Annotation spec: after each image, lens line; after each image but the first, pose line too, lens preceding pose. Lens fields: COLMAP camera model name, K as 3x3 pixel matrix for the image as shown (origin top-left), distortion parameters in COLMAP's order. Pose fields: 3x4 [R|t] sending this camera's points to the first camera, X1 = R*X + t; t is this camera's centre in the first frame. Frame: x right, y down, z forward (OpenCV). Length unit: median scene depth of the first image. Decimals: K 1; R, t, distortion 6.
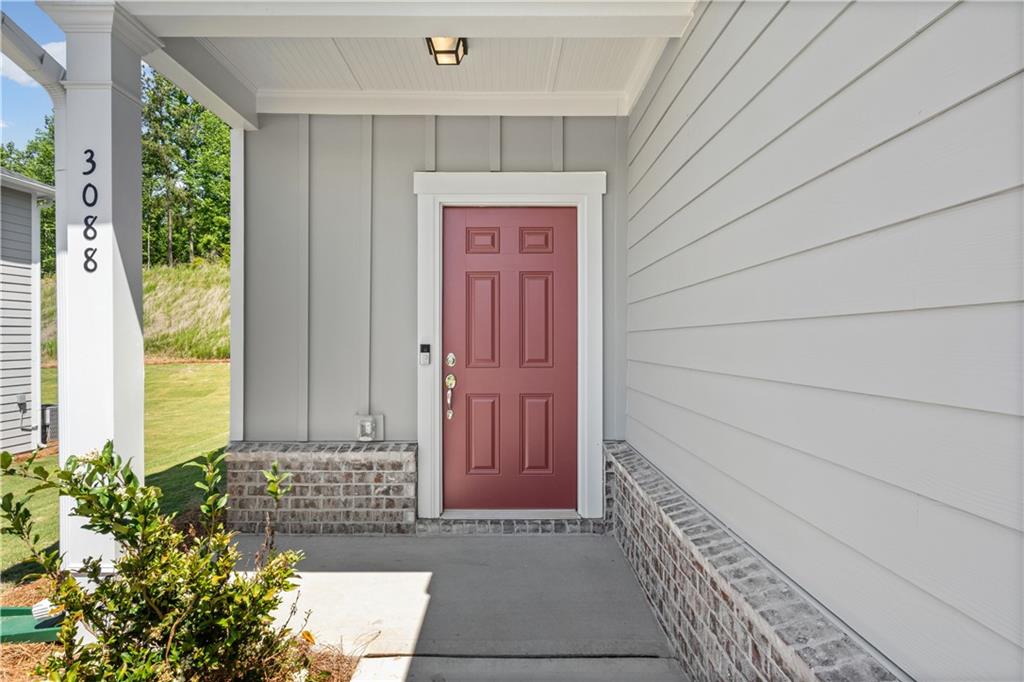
lens RADIAL K [[544.6, 0, 510.6], [0, 544.6, 338.0], [0, 0, 1]] dist [-0.002021, -0.000436]
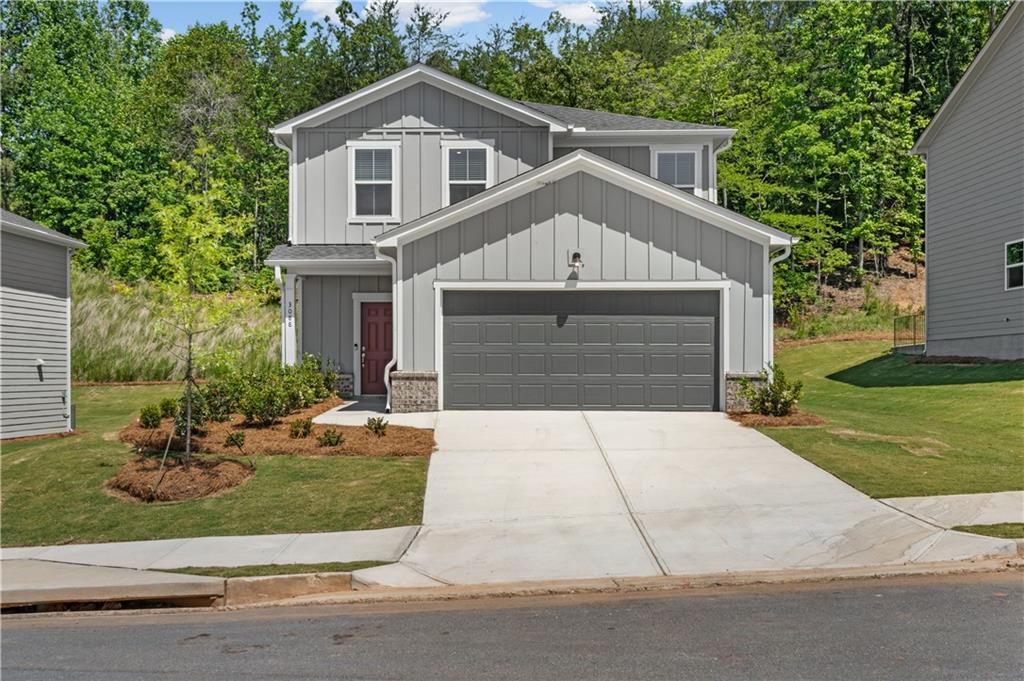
lens RADIAL K [[1021.4, 0, 512.6], [0, 1021.4, 343.4], [0, 0, 1]] dist [0.015298, 0.000000]
pose [[0.999898, -0.003081, 0.013961, 0.693518], [0.003494, 0.999553, -0.029703, 0.191647], [-0.013863, 0.029749, 0.999461, -5.103743]]
